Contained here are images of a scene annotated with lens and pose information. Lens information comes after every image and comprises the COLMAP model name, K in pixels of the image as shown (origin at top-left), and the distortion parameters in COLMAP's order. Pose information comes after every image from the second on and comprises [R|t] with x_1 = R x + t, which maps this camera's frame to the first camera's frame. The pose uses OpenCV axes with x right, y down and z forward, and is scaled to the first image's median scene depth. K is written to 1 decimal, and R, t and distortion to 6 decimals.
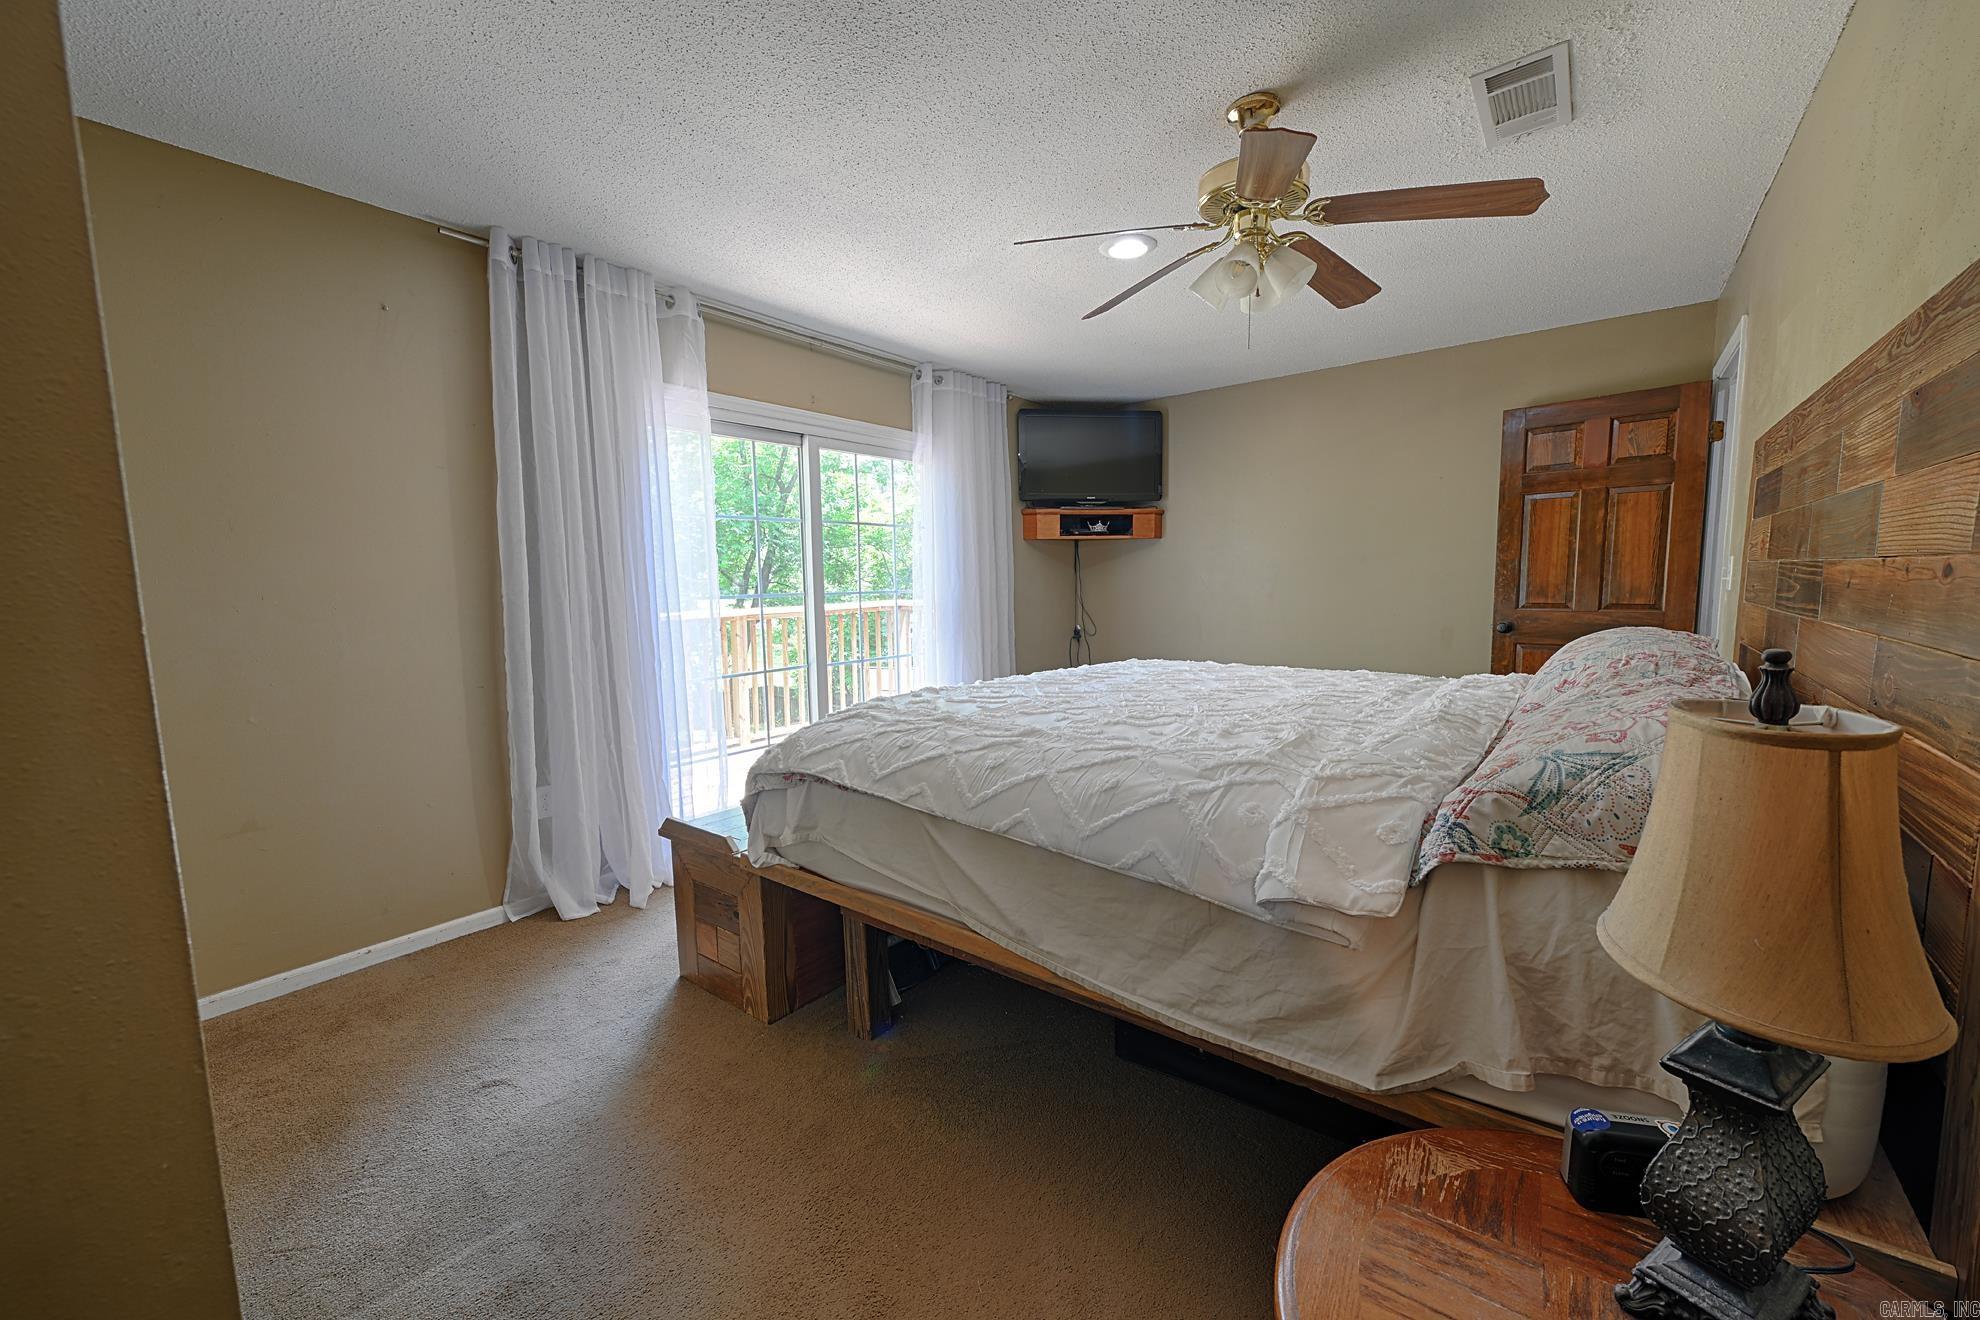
lens RADIAL K [[774.7, 0, 992.6], [0, 774.7, 657.6], [0, 0, 1]] dist [-0.000346, -0.000700]
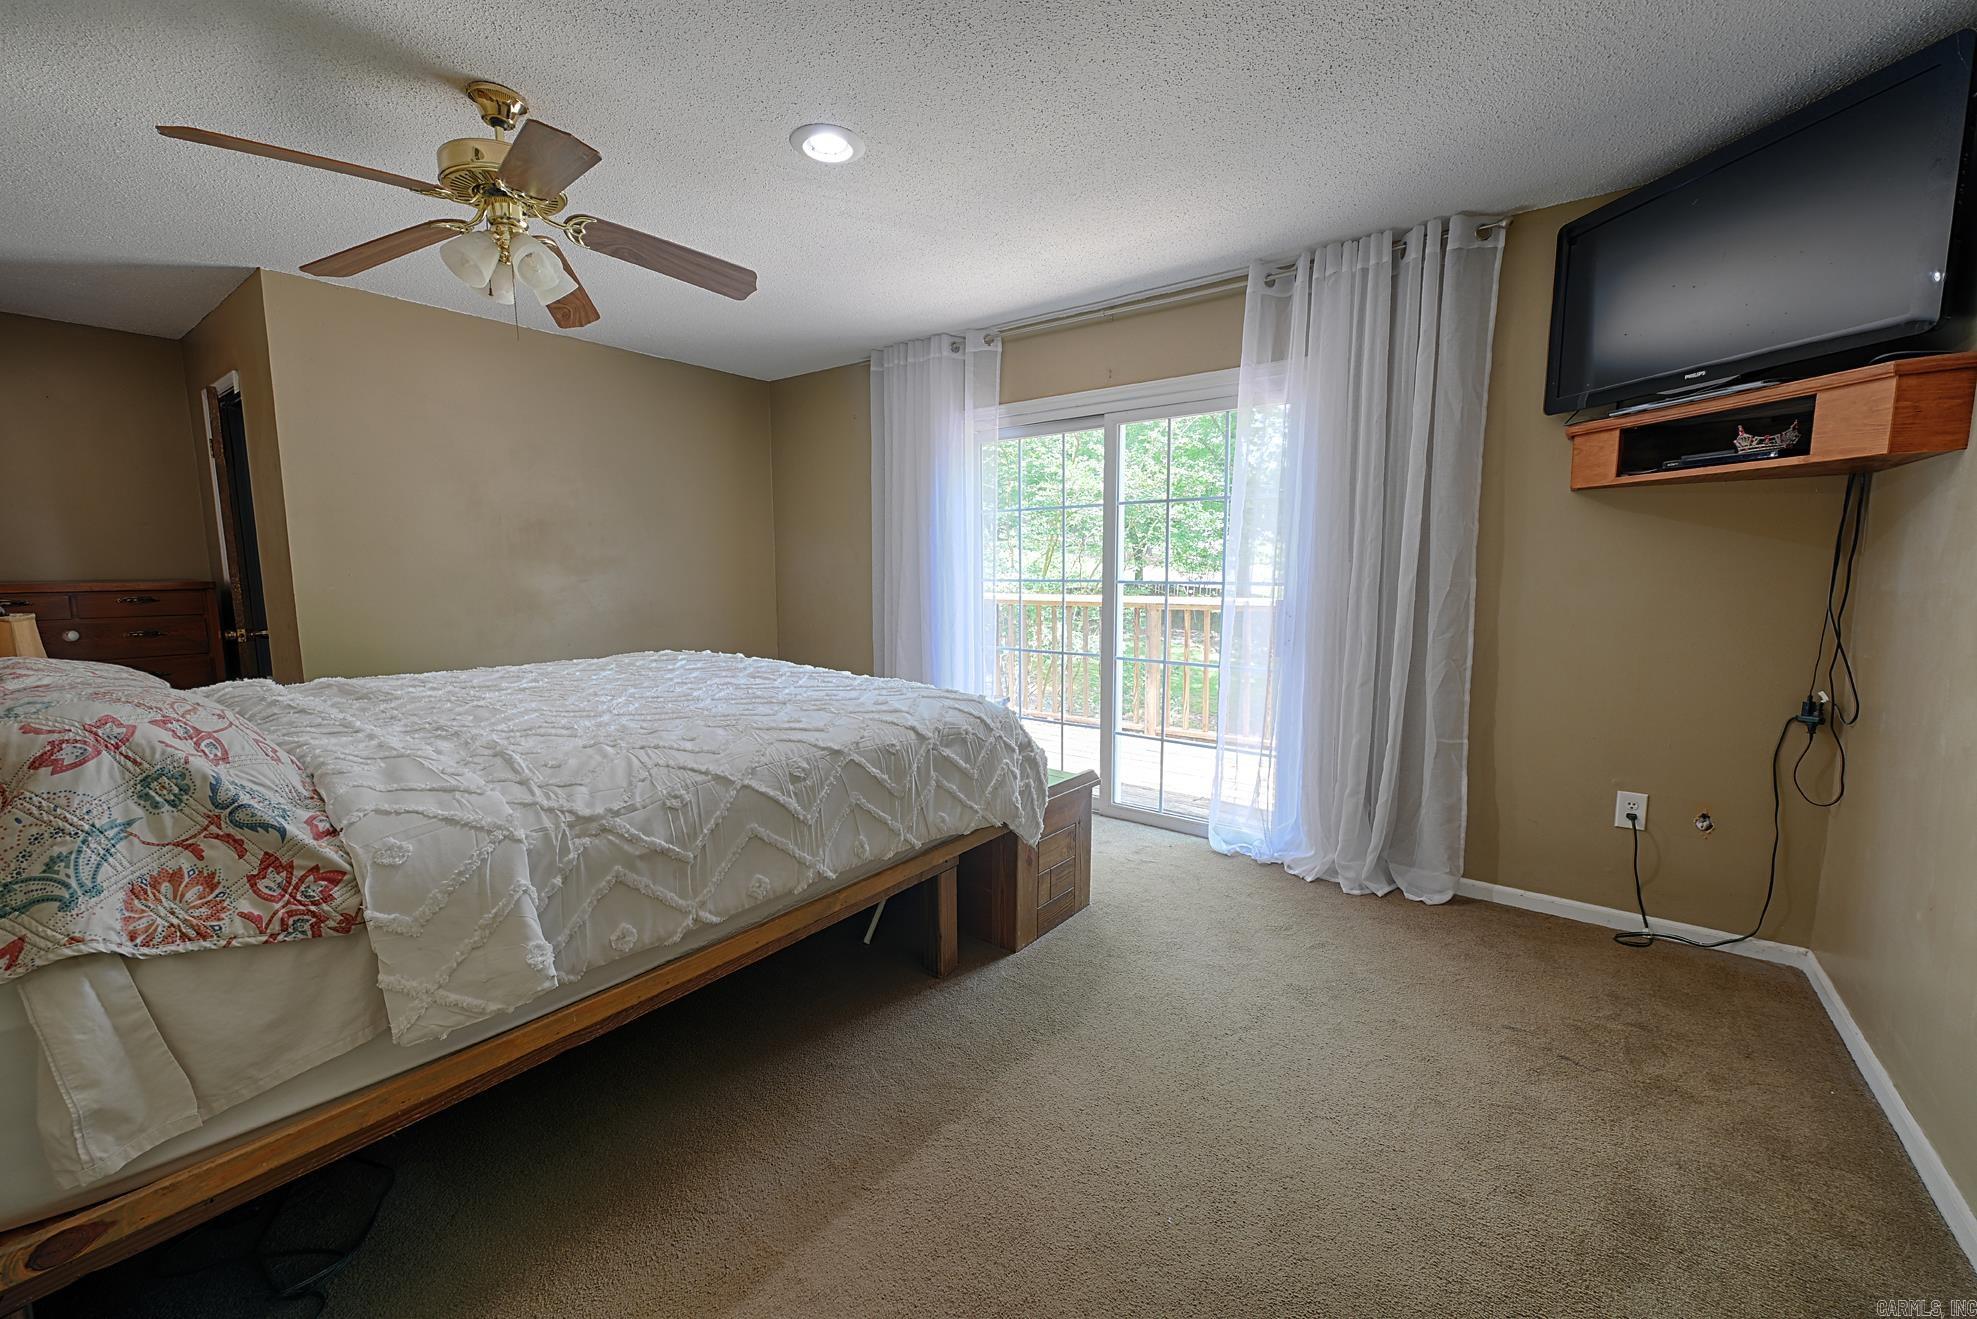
lens RADIAL K [[773.5, 0, 992.6], [0, 773.5, 667.2], [0, 0, 1]] dist [-0.000346, -0.000700]
pose [[0.028893, 0.129495, -0.991159, 0.733075], [-0.111879, 0.985762, 0.125528, -0.085850], [0.993302, 0.107263, 0.042969, 0.855331]]
